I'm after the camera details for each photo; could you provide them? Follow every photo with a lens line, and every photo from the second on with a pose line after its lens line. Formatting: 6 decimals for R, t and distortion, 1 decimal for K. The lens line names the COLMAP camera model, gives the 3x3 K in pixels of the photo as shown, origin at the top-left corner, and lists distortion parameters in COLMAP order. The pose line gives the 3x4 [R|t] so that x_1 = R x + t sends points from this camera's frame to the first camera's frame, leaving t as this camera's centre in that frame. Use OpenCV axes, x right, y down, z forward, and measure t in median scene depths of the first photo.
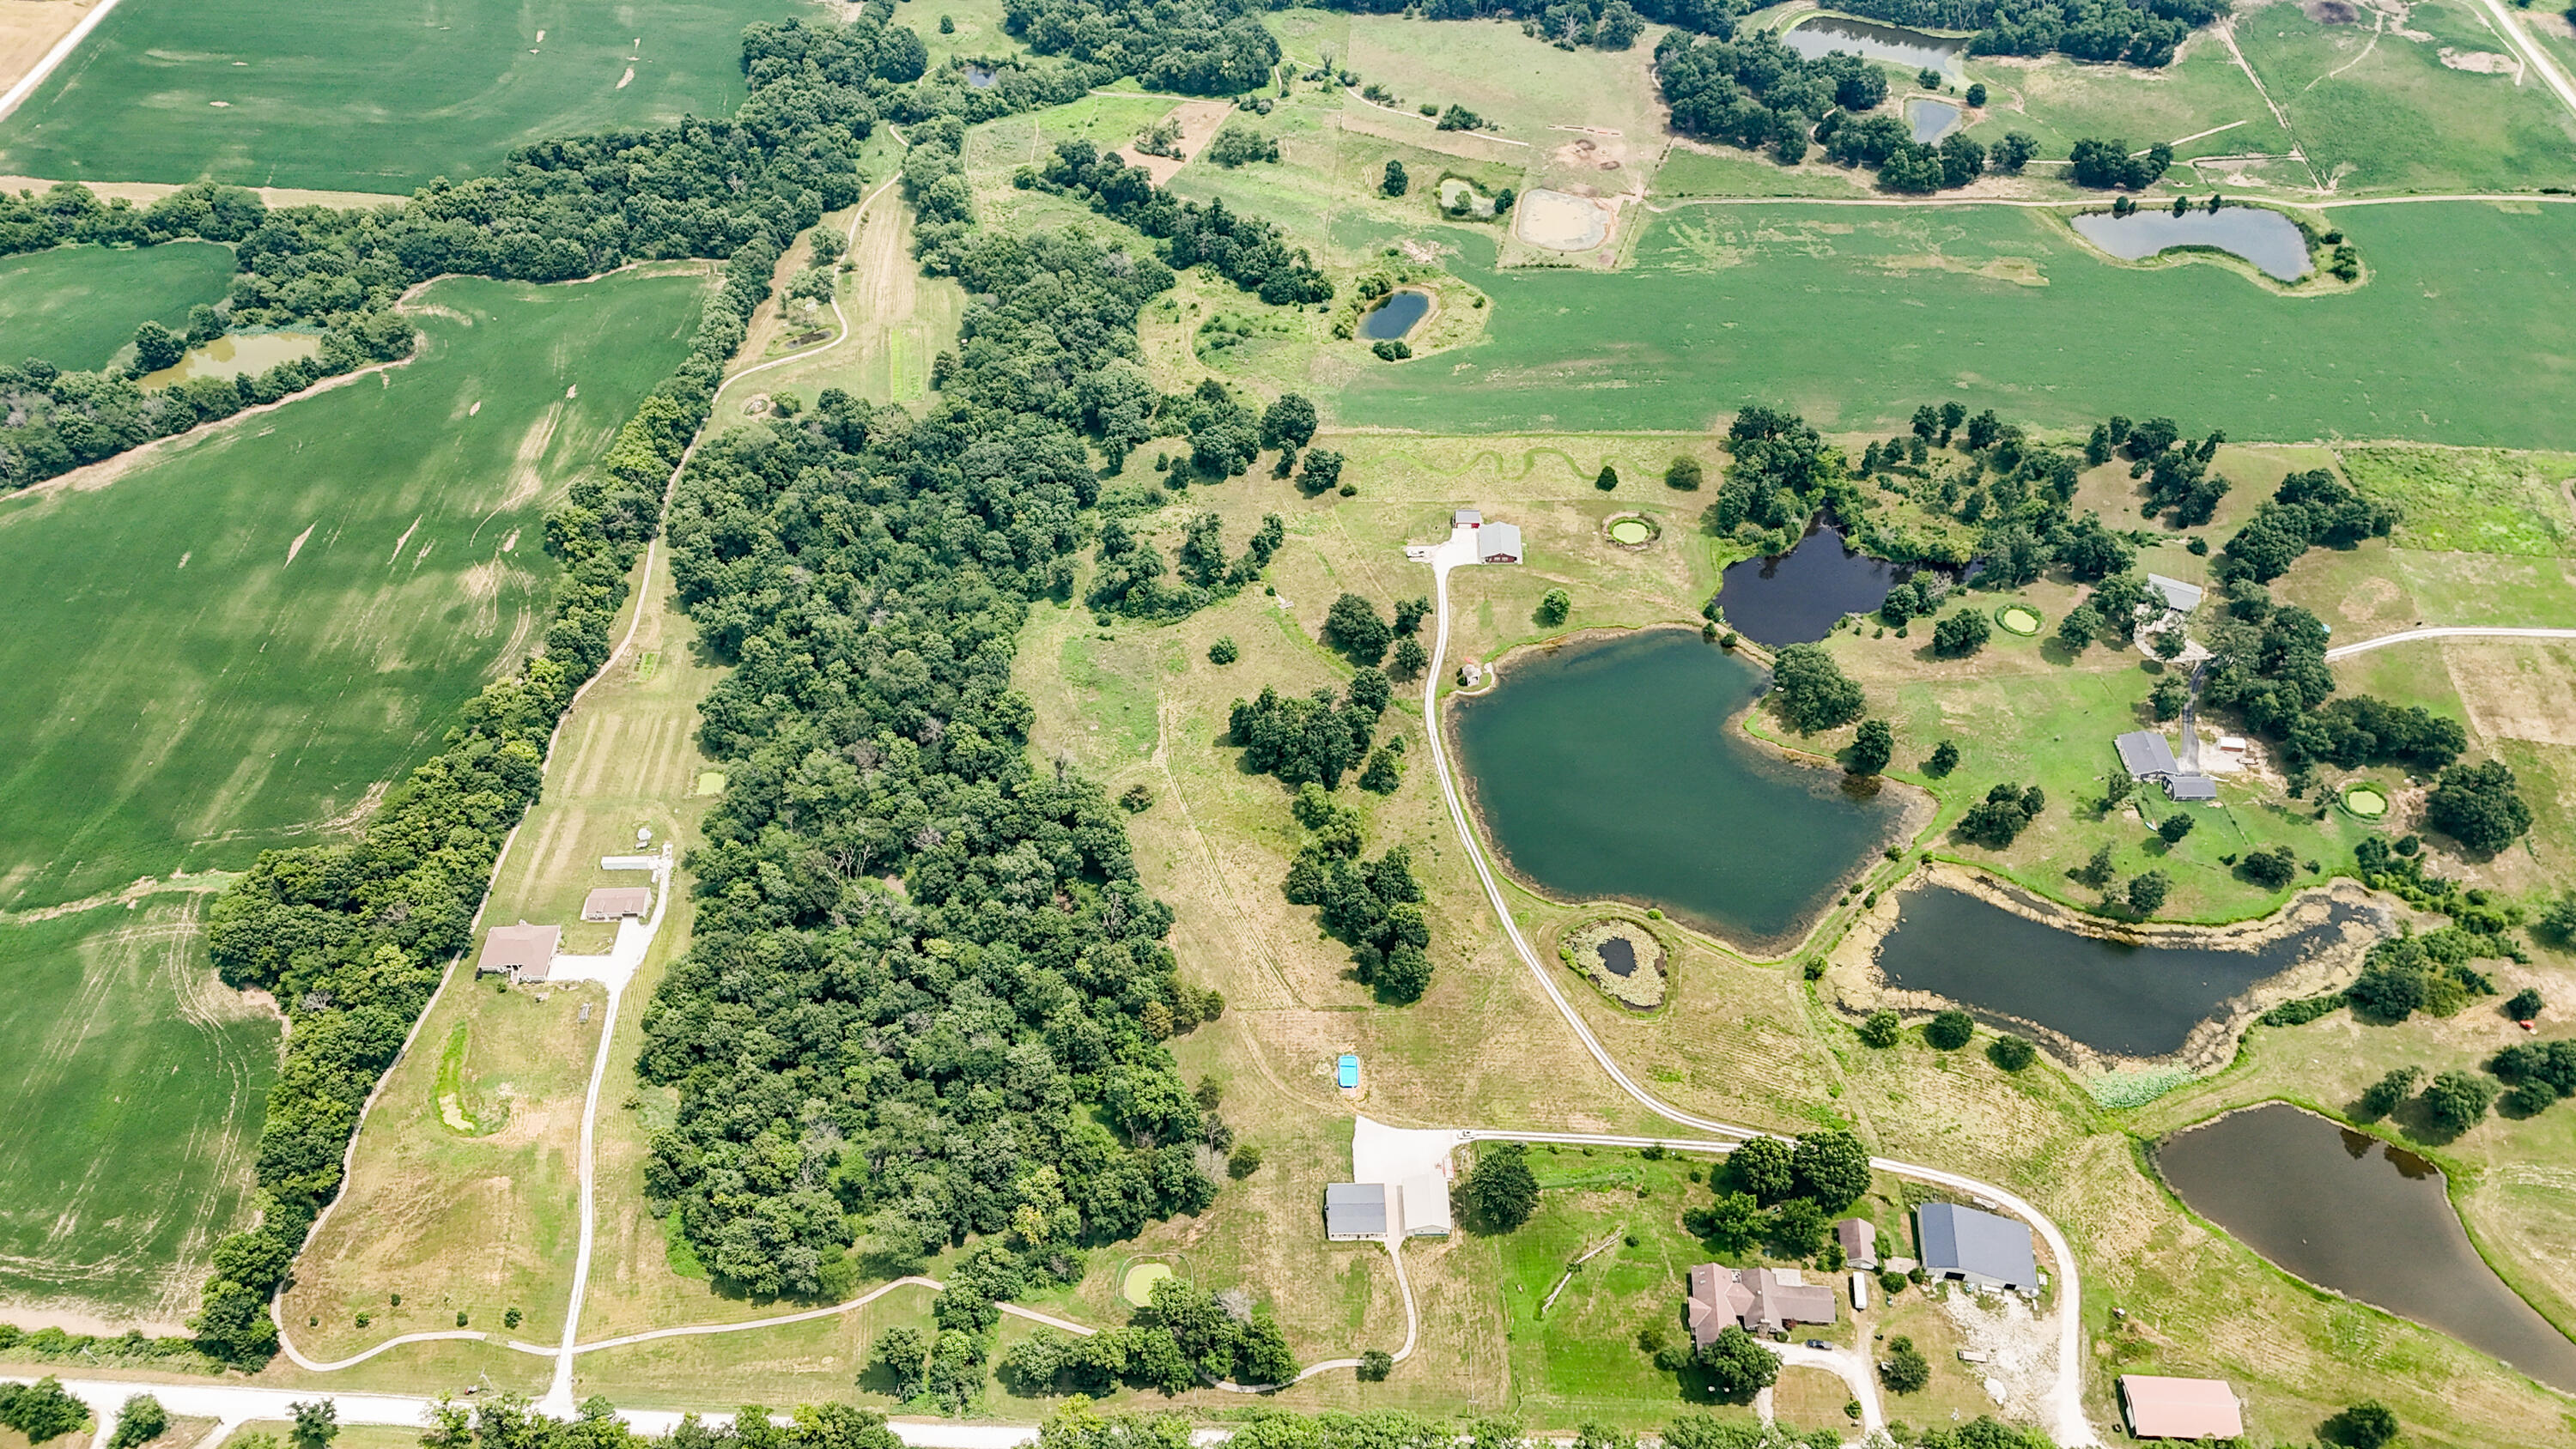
lens RADIAL K [[1897.0, 0, 1288.0], [0, 1897.0, 724.5], [0, 0, 1]] dist [0.071854, -0.067677]
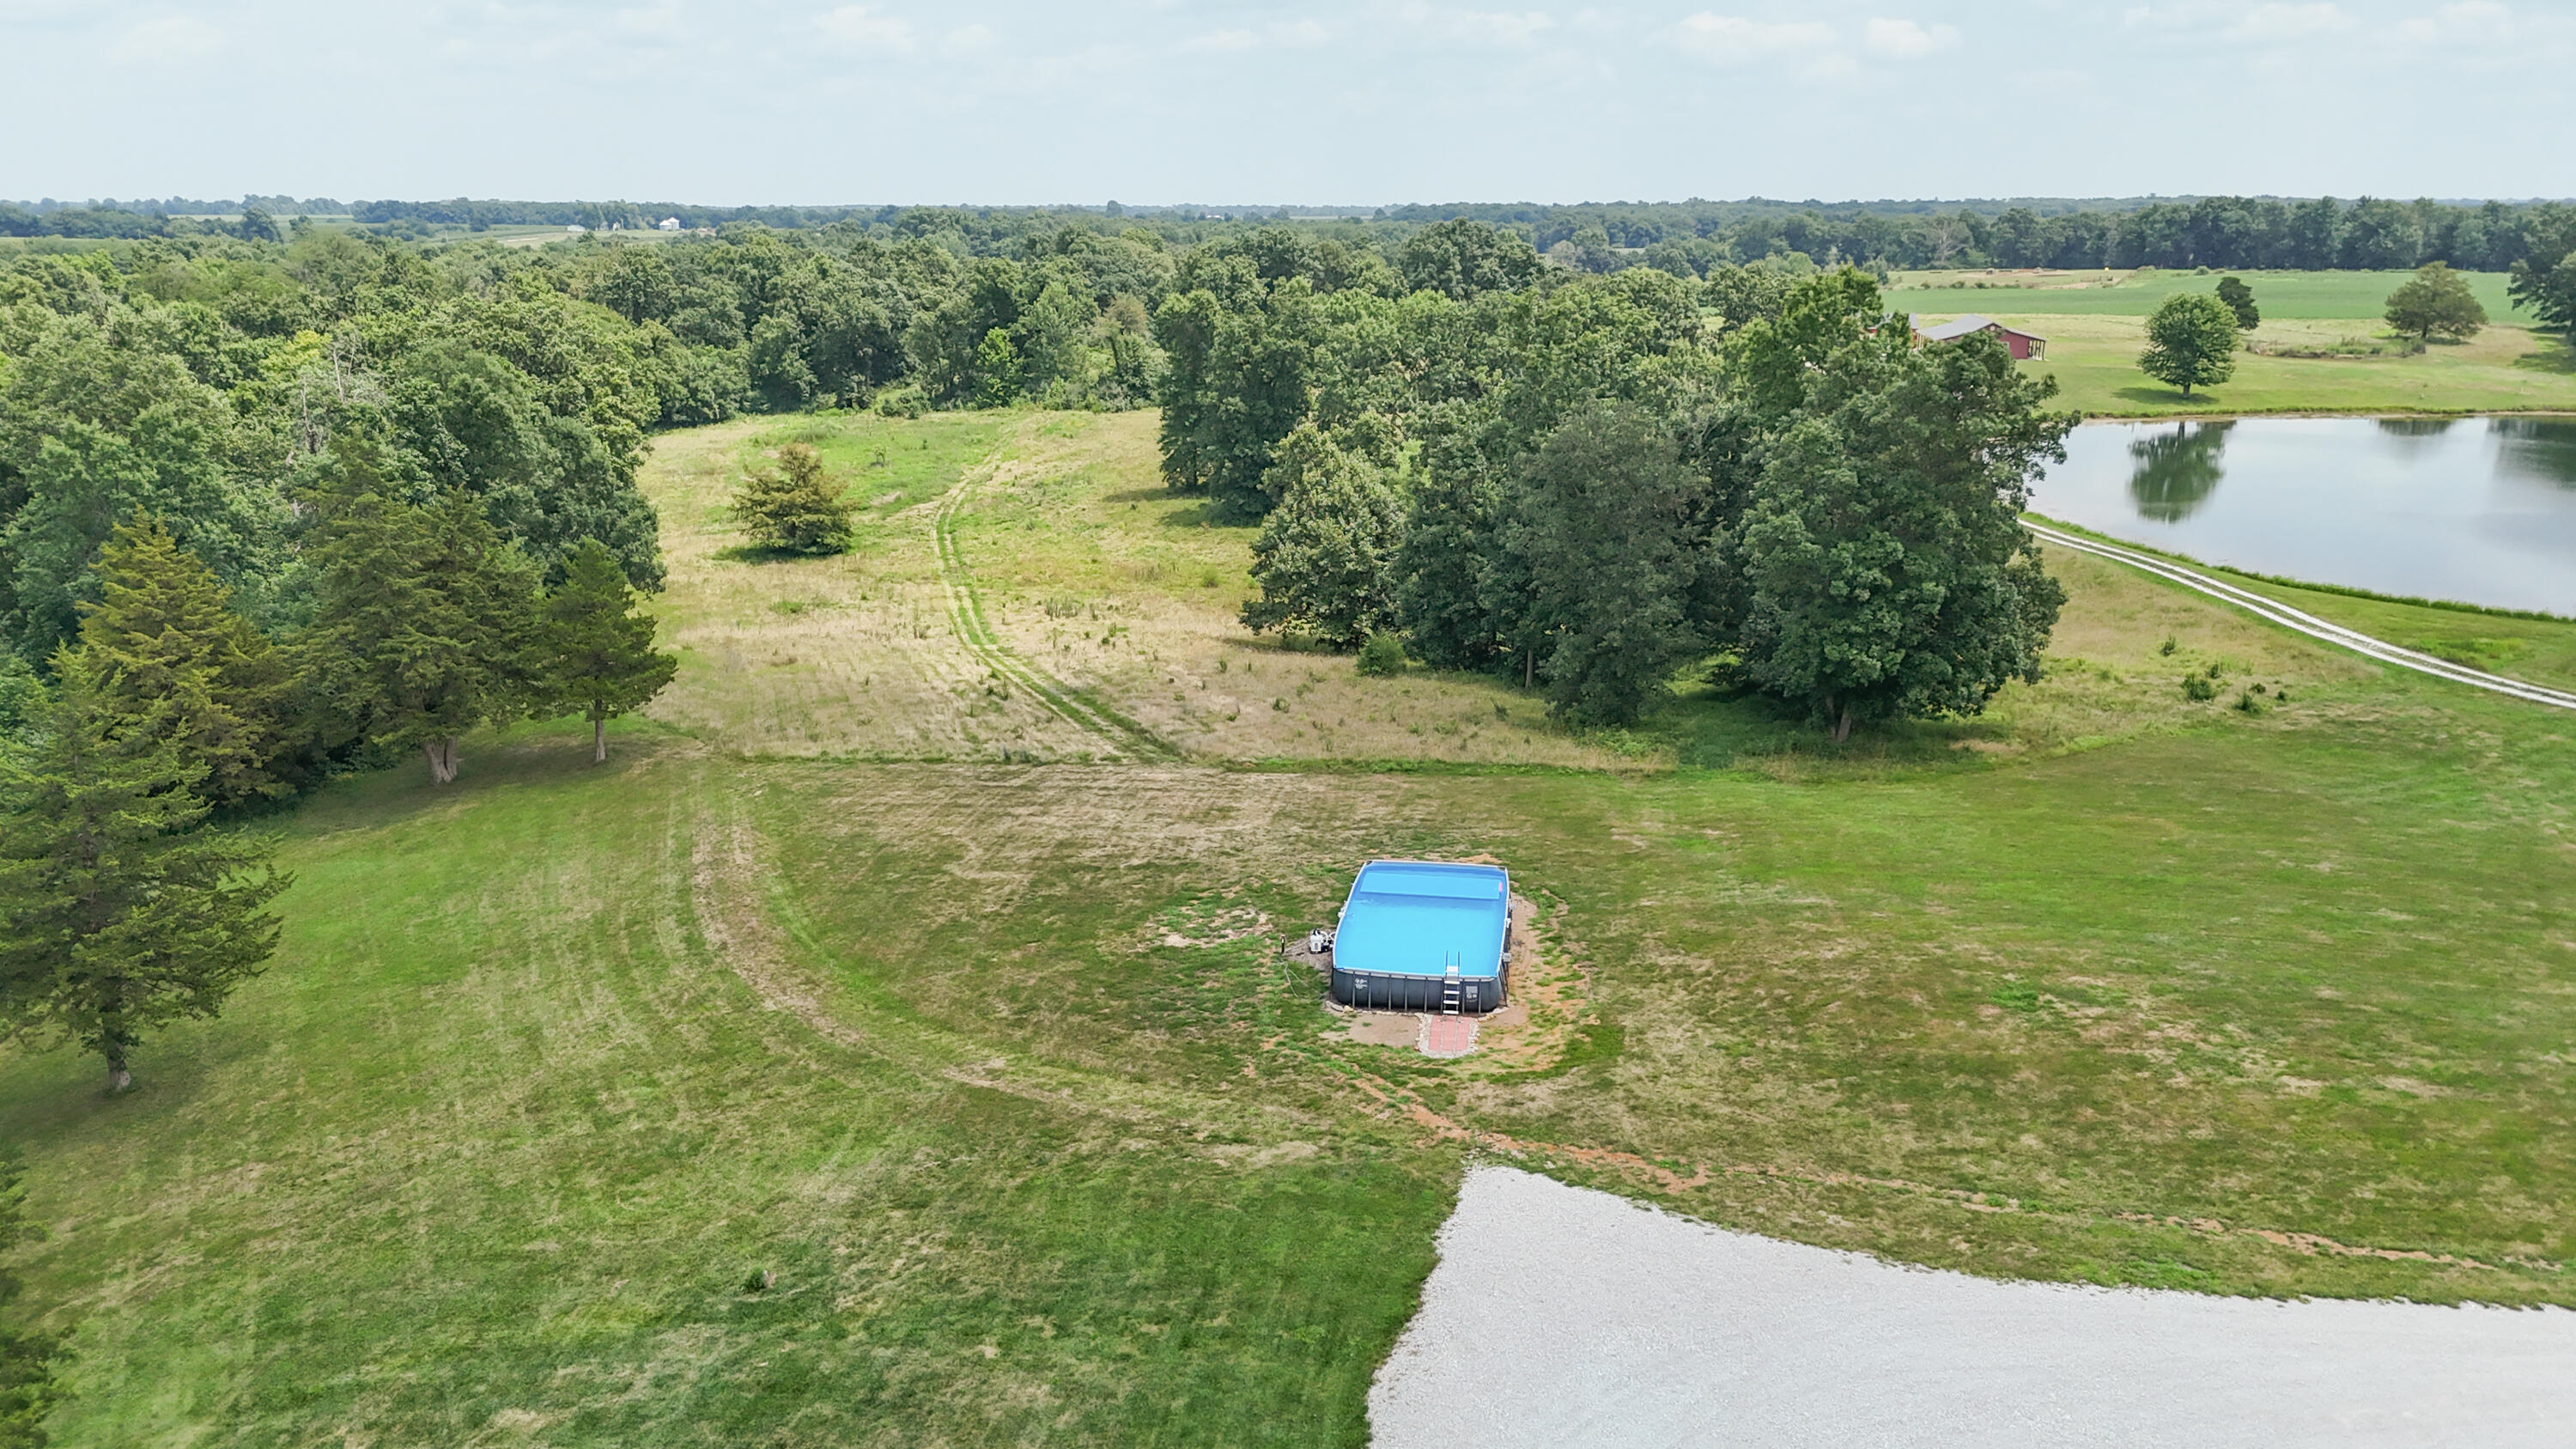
lens RADIAL K [[1897.5, 0, 1288.0], [0, 1897.5, 724.5], [0, 0, 1]] dist [0.071854, -0.067677]
pose [[0.990068, 0.035650, -0.135996, 0.034262], [-0.100168, 0.857628, -0.504421, 0.203074], [0.098651, 0.513033, 0.852681, 0.798325]]
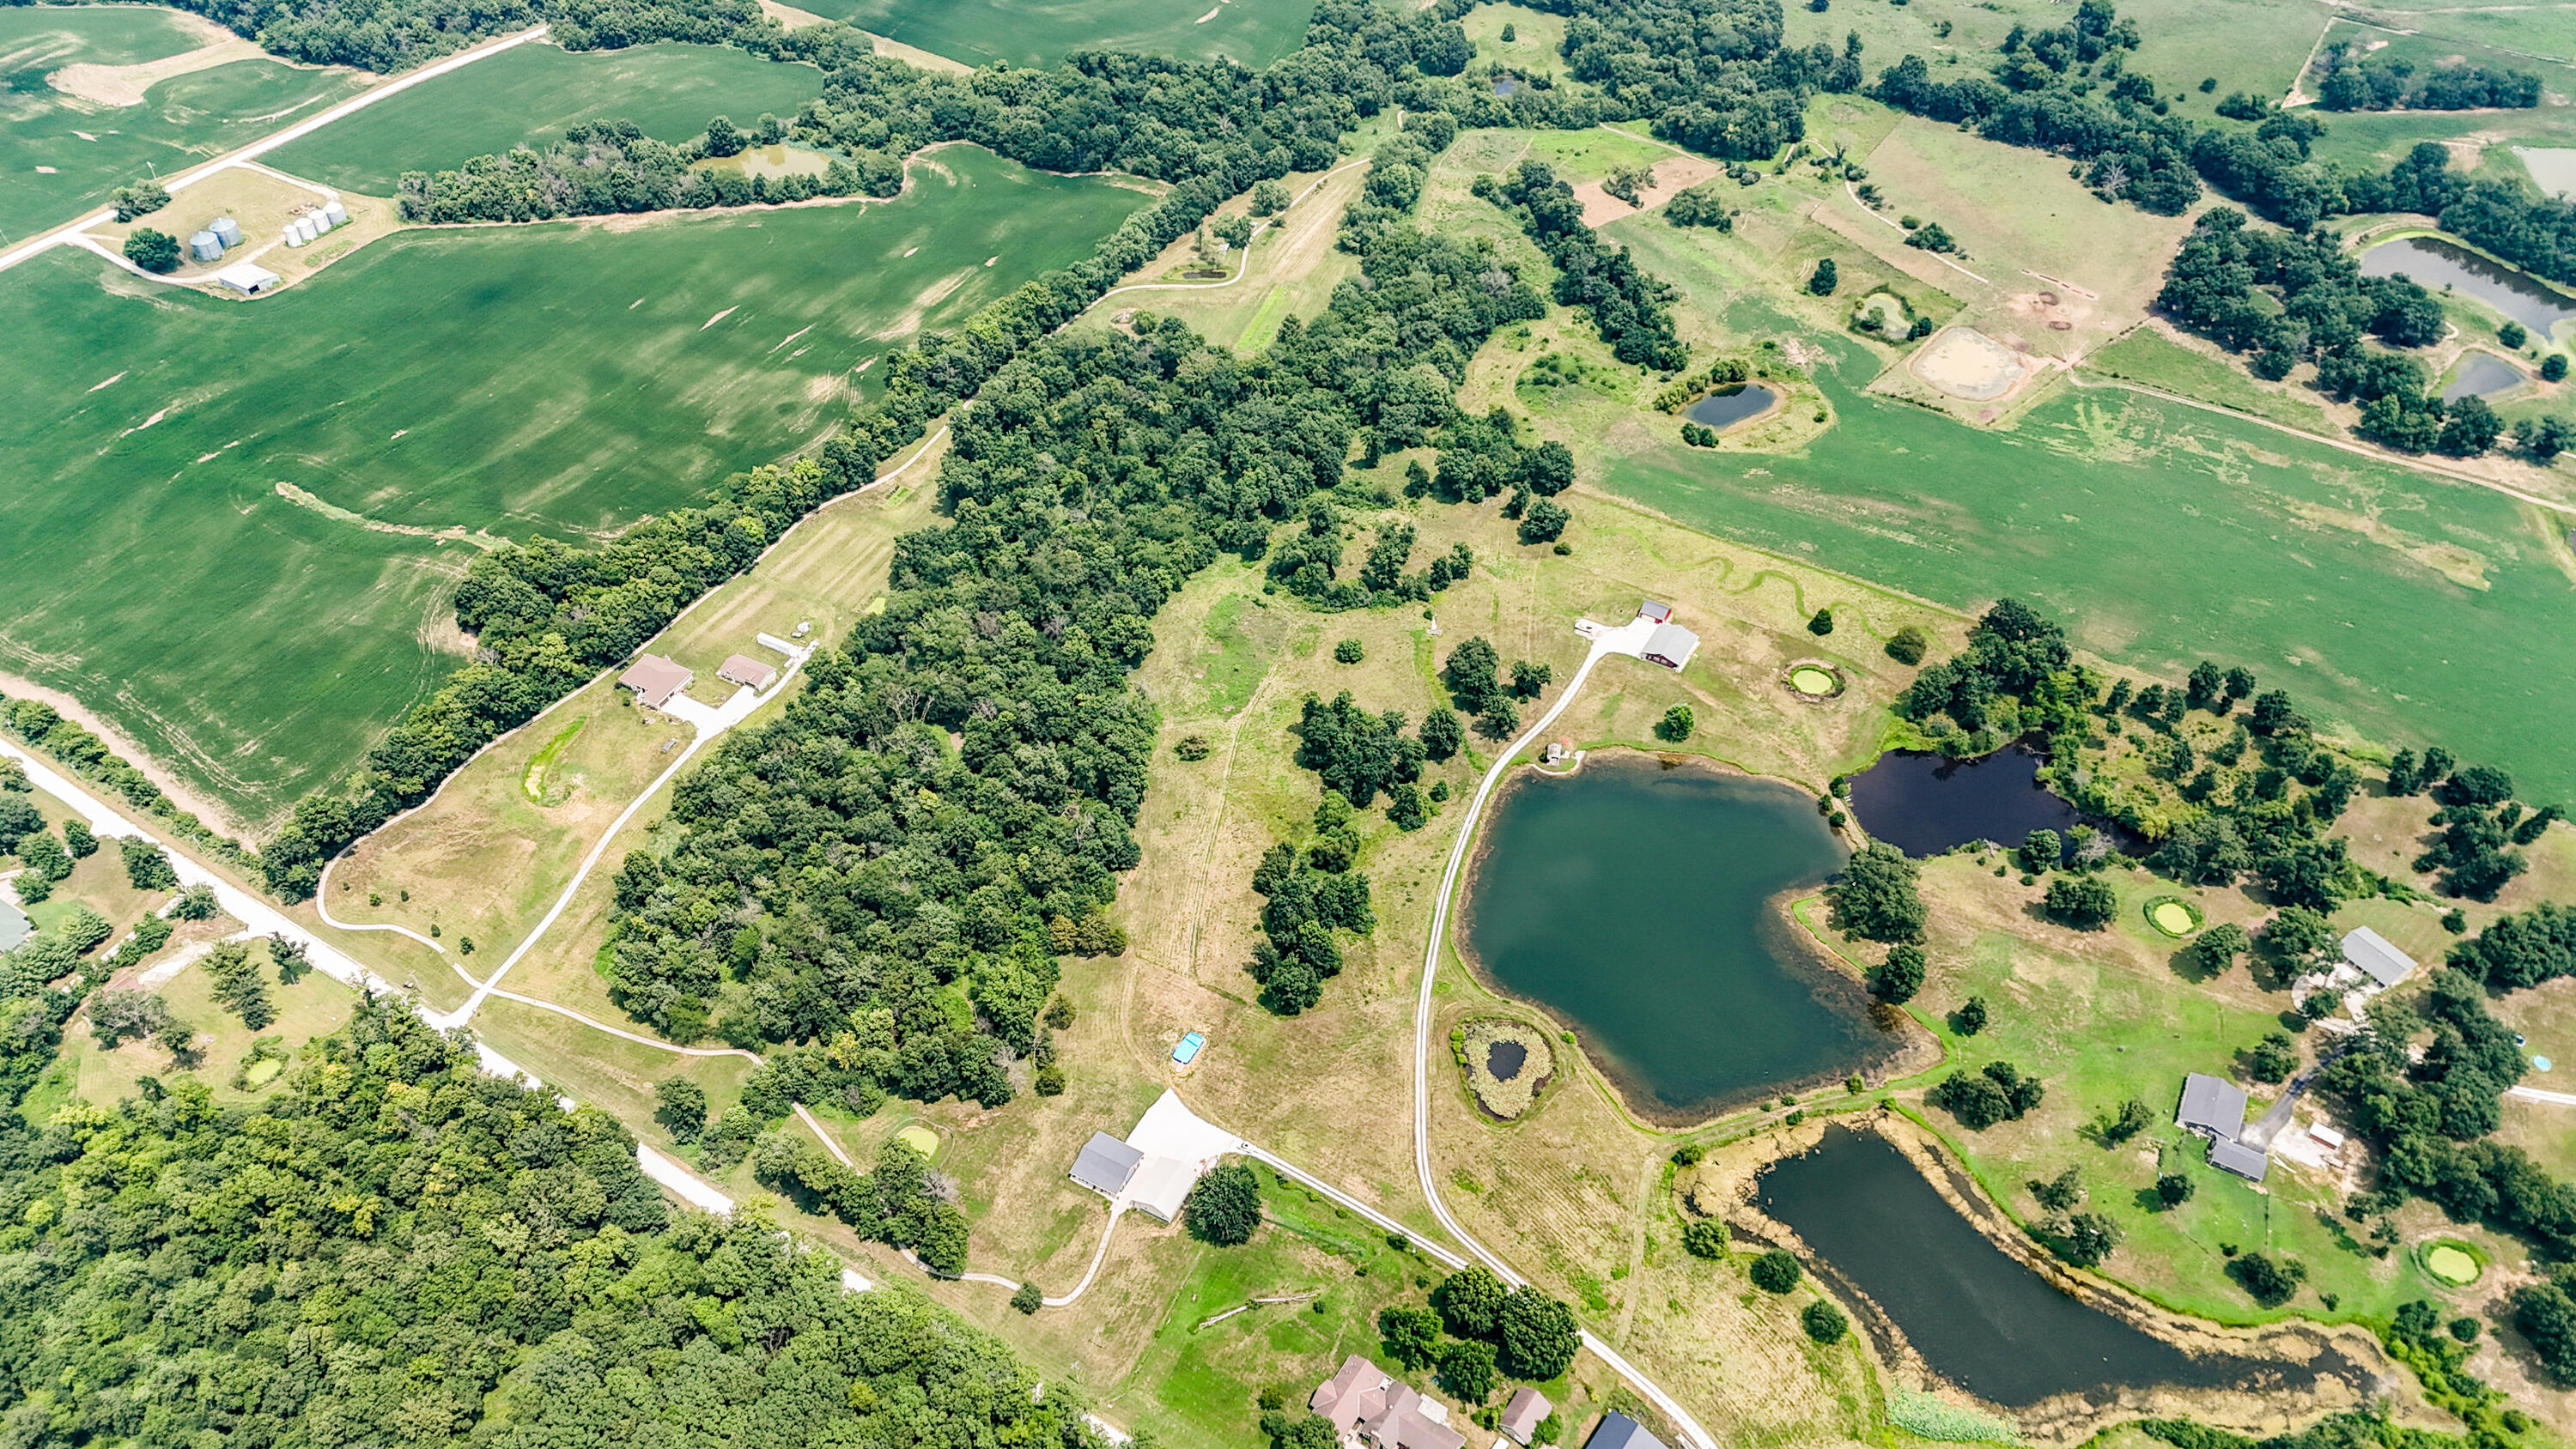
lens RADIAL K [[1897.0, 0, 1288.0], [0, 1897.0, 724.5], [0, 0, 1]] dist [0.071854, -0.067677]
pose [[0.874974, 0.340983, -0.343732, 0.329434], [-0.345935, 0.936983, 0.048908, -0.044006], [0.338748, 0.076115, 0.937793, 0.039452]]
